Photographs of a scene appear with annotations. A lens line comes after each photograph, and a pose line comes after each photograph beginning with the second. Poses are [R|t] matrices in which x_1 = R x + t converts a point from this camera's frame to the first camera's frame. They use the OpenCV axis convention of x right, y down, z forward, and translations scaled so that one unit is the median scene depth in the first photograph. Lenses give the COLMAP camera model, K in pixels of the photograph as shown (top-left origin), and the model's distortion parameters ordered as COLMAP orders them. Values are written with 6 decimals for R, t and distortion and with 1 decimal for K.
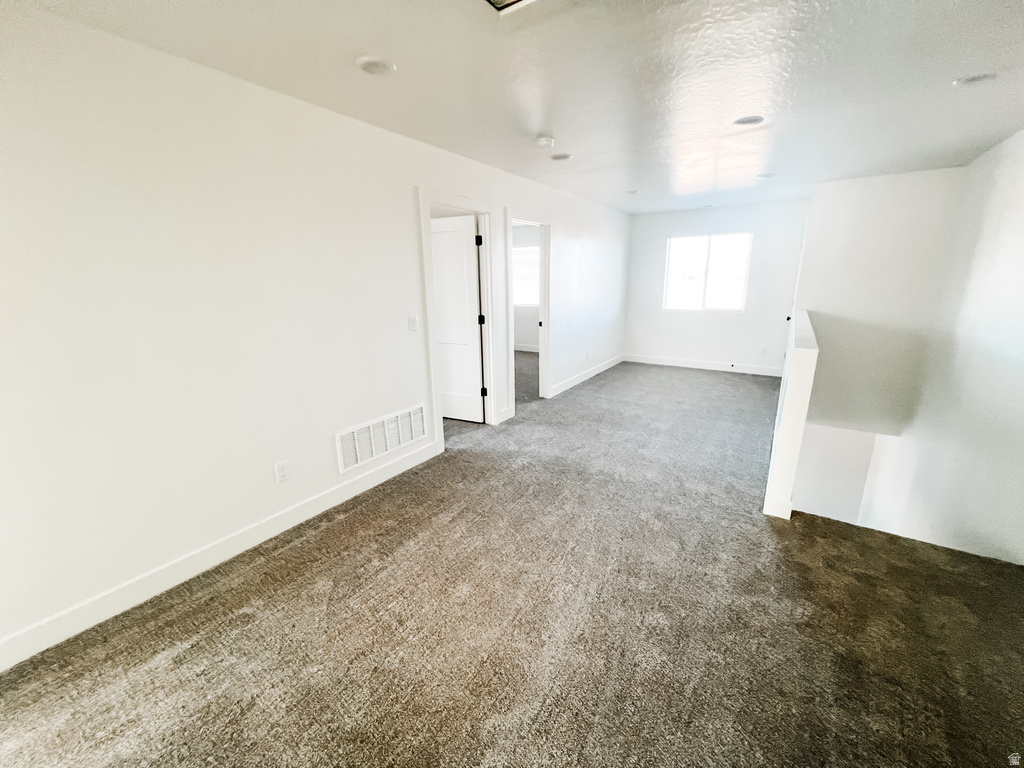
lens RADIAL K [[413.5, 0, 507.0], [0, 413.5, 382.9], [0, 0, 1]] dist [0.009831, 0.000182]
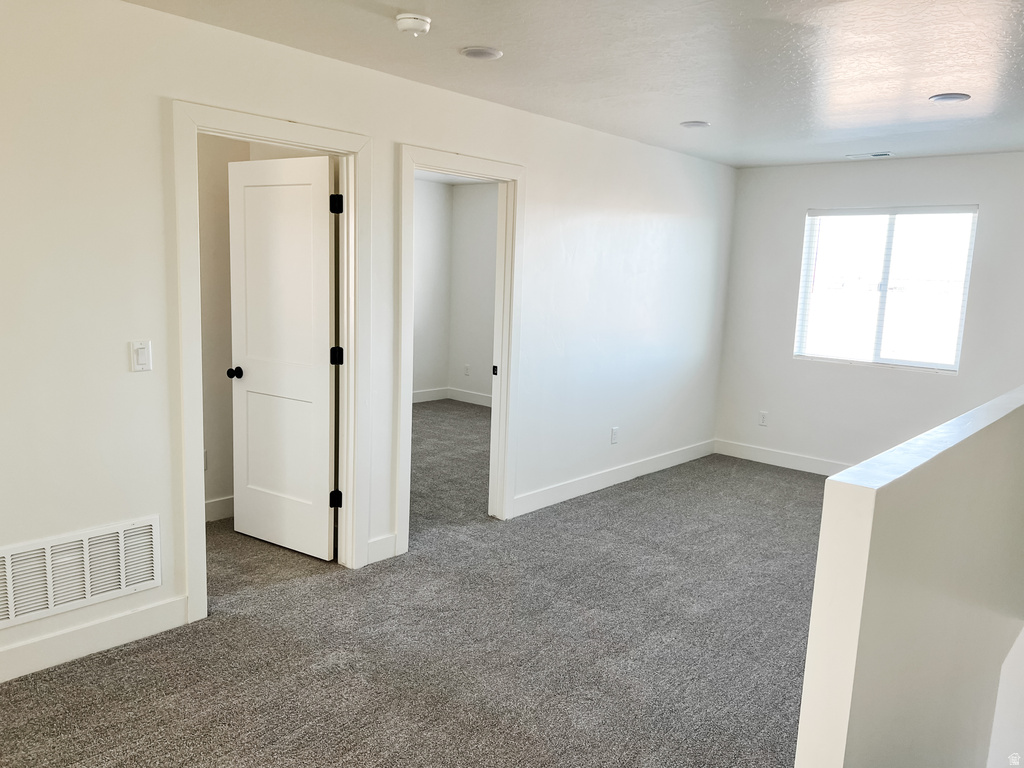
lens RADIAL K [[769.5, 0, 516.4], [0, 769.5, 386.1], [0, 0, 1]] dist [0.030473, -0.003495]
pose [[0.989435, 0.072908, -0.125309, 0.266471], [-0.084865, 0.992053, -0.092895, -0.045092], [0.117541, 0.102548, 0.987759, 0.092046]]
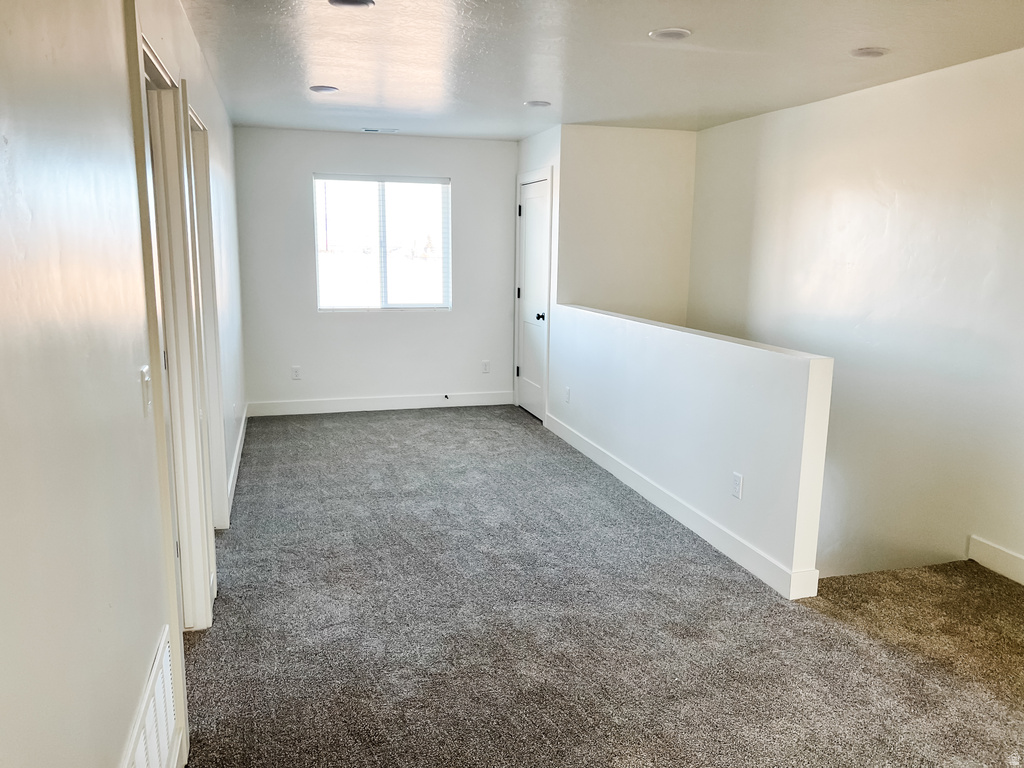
lens RADIAL K [[769.5, 0, 516.4], [0, 769.5, 386.1], [0, 0, 1]] dist [0.030473, -0.003495]
pose [[0.625872, -0.119787, 0.770672, -0.385575], [0.170761, 0.985206, 0.014456, -0.082569], [-0.761002, 0.122553, 0.637068, 0.296691]]
